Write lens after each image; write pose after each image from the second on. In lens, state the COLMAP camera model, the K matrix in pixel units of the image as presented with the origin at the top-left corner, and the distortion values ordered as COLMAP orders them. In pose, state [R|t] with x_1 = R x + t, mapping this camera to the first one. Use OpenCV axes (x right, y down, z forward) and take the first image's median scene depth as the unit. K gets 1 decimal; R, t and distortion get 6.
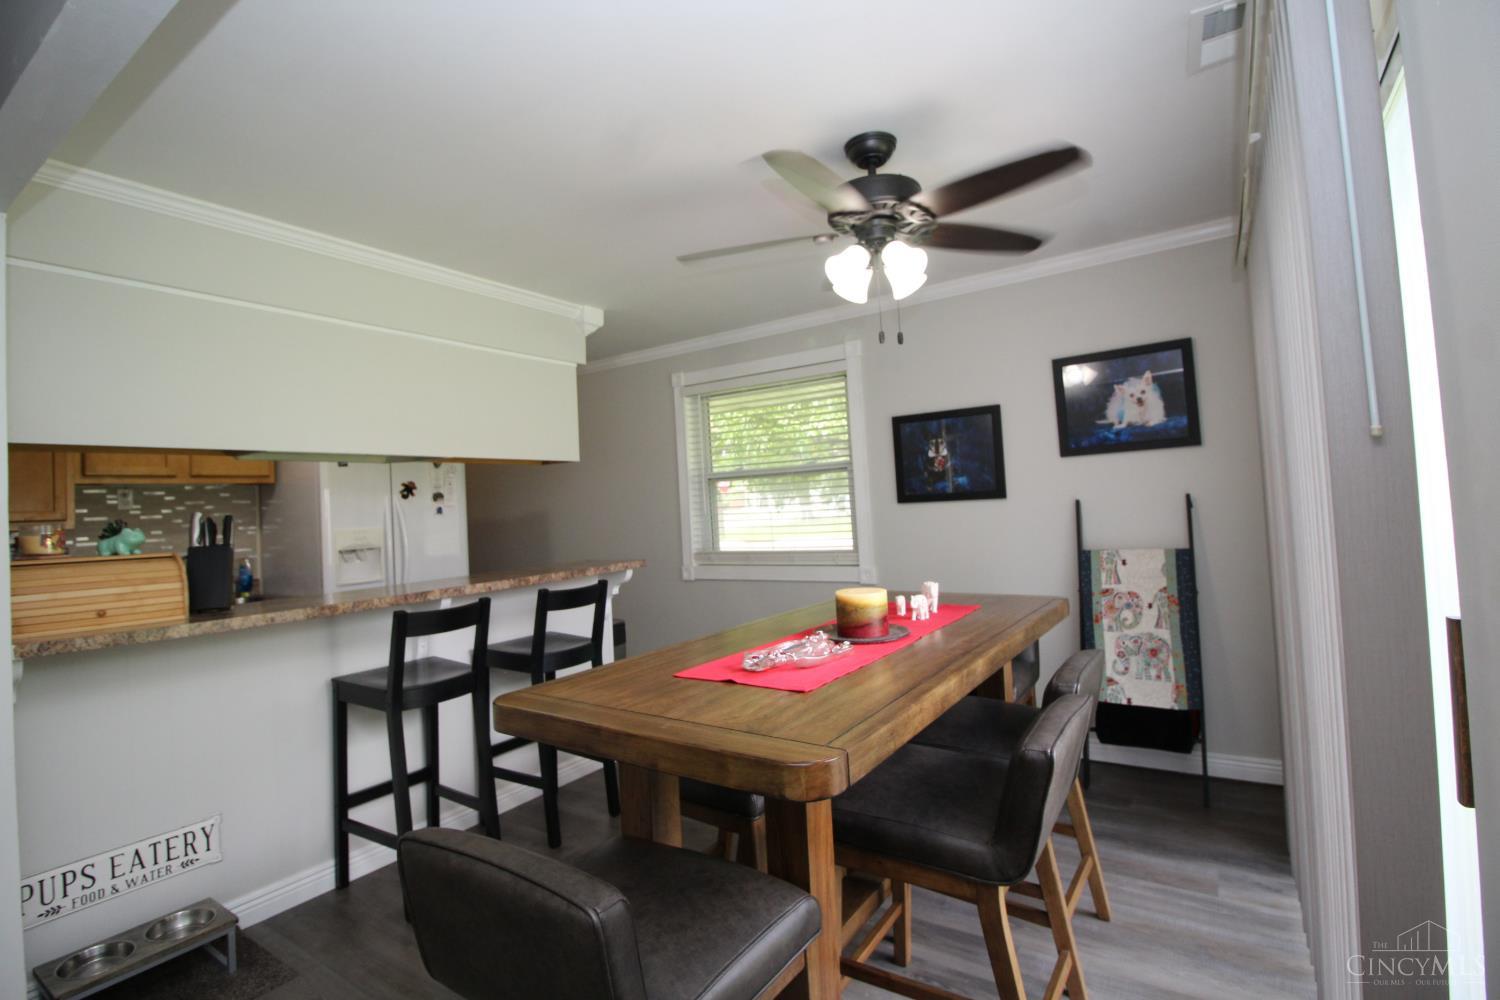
lens RADIAL K [[704.9, 0, 752.0], [0, 704.9, 492.3], [0, 0, 1]] dist [0.001352, -0.000035]
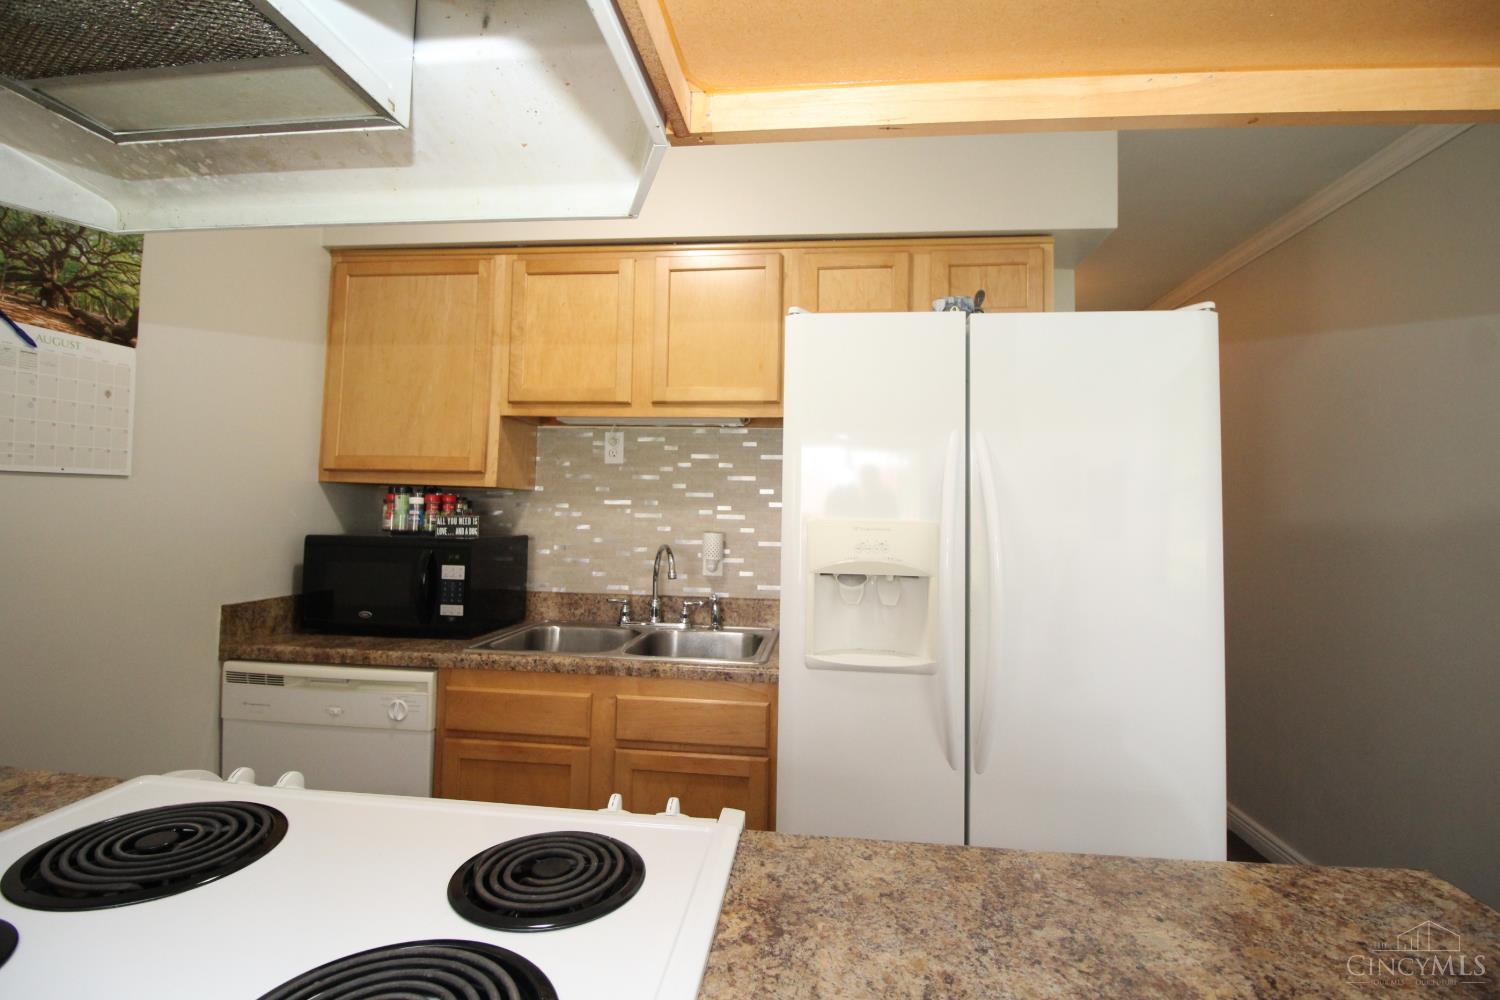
lens RADIAL K [[704.9, 0, 750.8], [0, 704.9, 495.4], [0, 0, 1]] dist [0.001352, -0.000035]
pose [[0.451035, 0.041812, -0.891526, -0.204812], [-0.026836, 0.999086, 0.033280, 0.022068], [0.892103, 0.008915, 0.451745, 0.636264]]
